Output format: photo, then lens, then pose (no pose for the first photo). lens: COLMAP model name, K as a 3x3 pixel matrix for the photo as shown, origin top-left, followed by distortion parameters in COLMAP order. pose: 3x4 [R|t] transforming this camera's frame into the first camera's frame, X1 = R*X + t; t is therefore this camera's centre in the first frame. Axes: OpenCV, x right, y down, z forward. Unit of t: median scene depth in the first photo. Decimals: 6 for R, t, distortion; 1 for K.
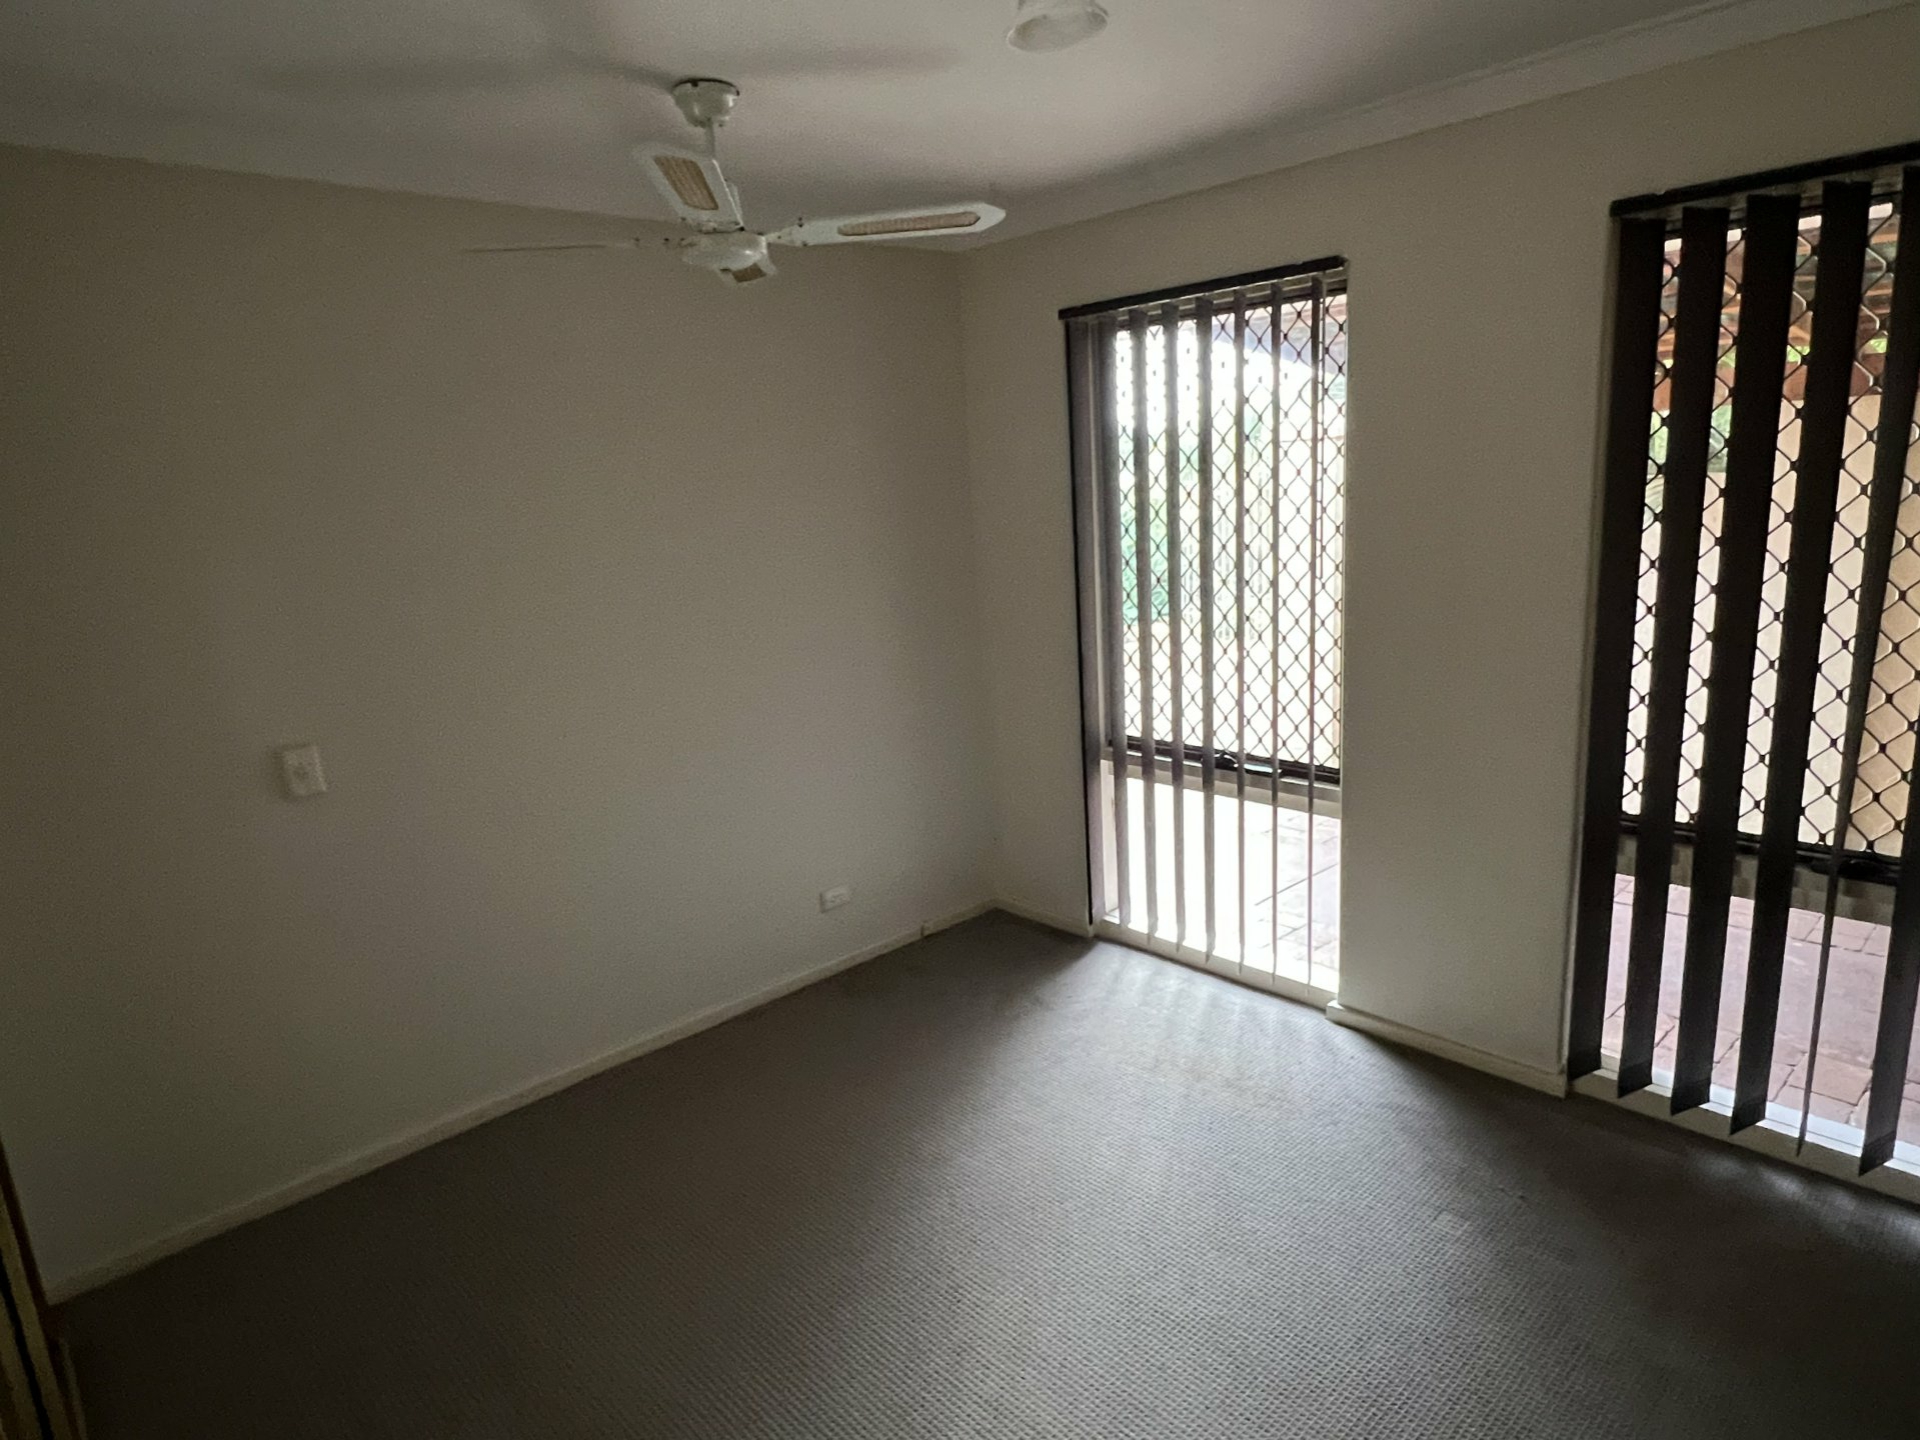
lens RADIAL K [[1121.1, 0, 958.3], [0, 1121.1, 717.6], [0, 0, 1]] dist [-0.002787, -0.000788]
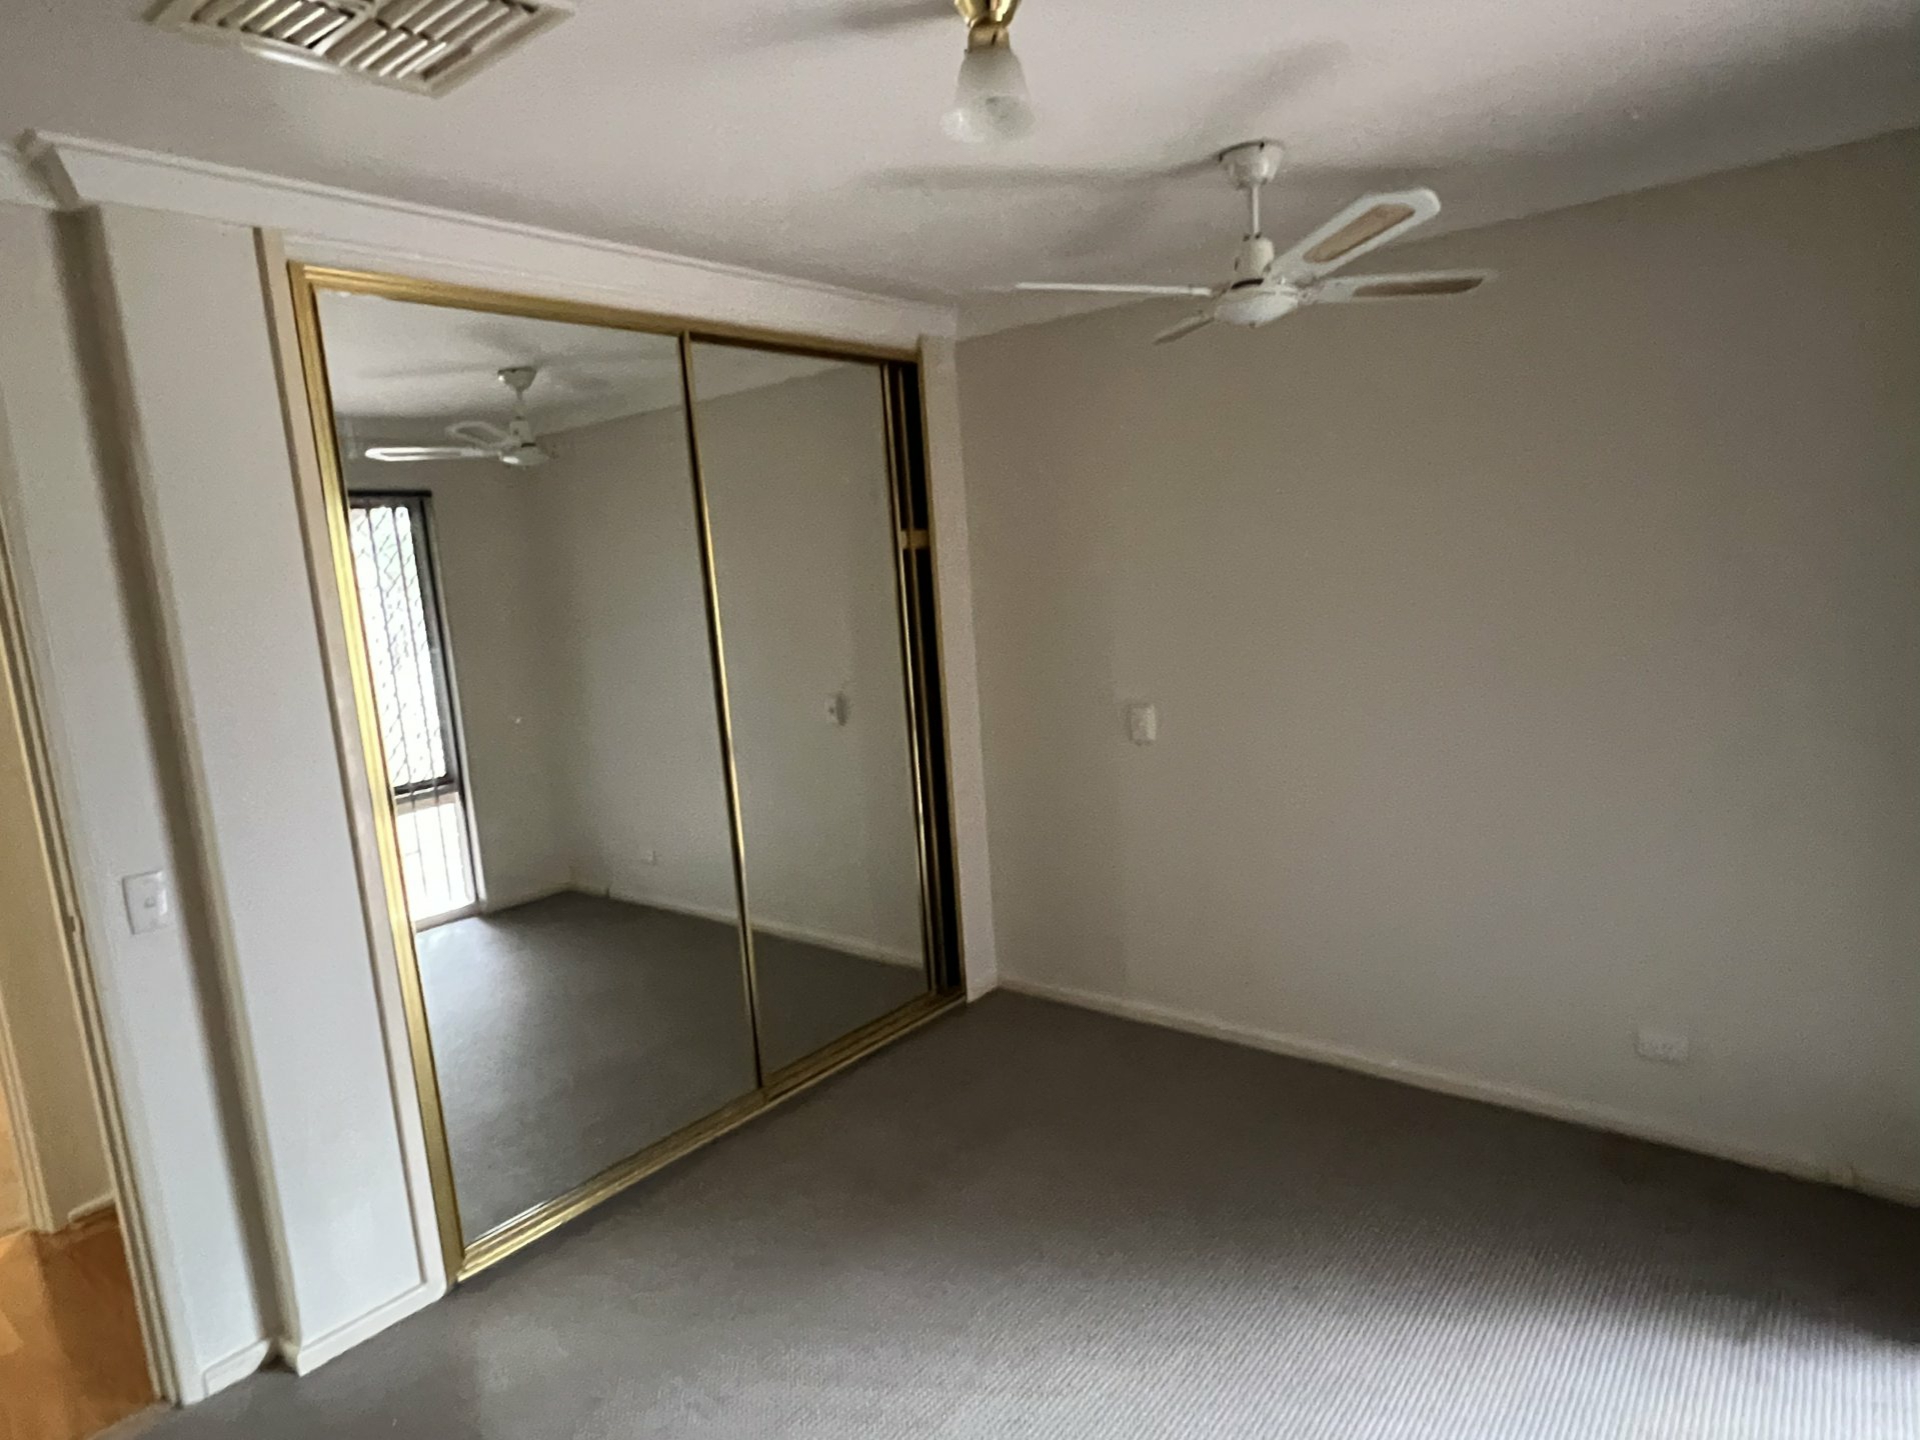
lens RADIAL K [[1121.1, 0, 961.5], [0, 1121.1, 727.2], [0, 0, 1]] dist [-0.002787, -0.000788]
pose [[0.161113, 0.205317, -0.965343, 0.727430], [-0.156418, 0.971071, 0.180429, -0.164030], [0.974462, 0.121928, 0.188567, 0.526020]]
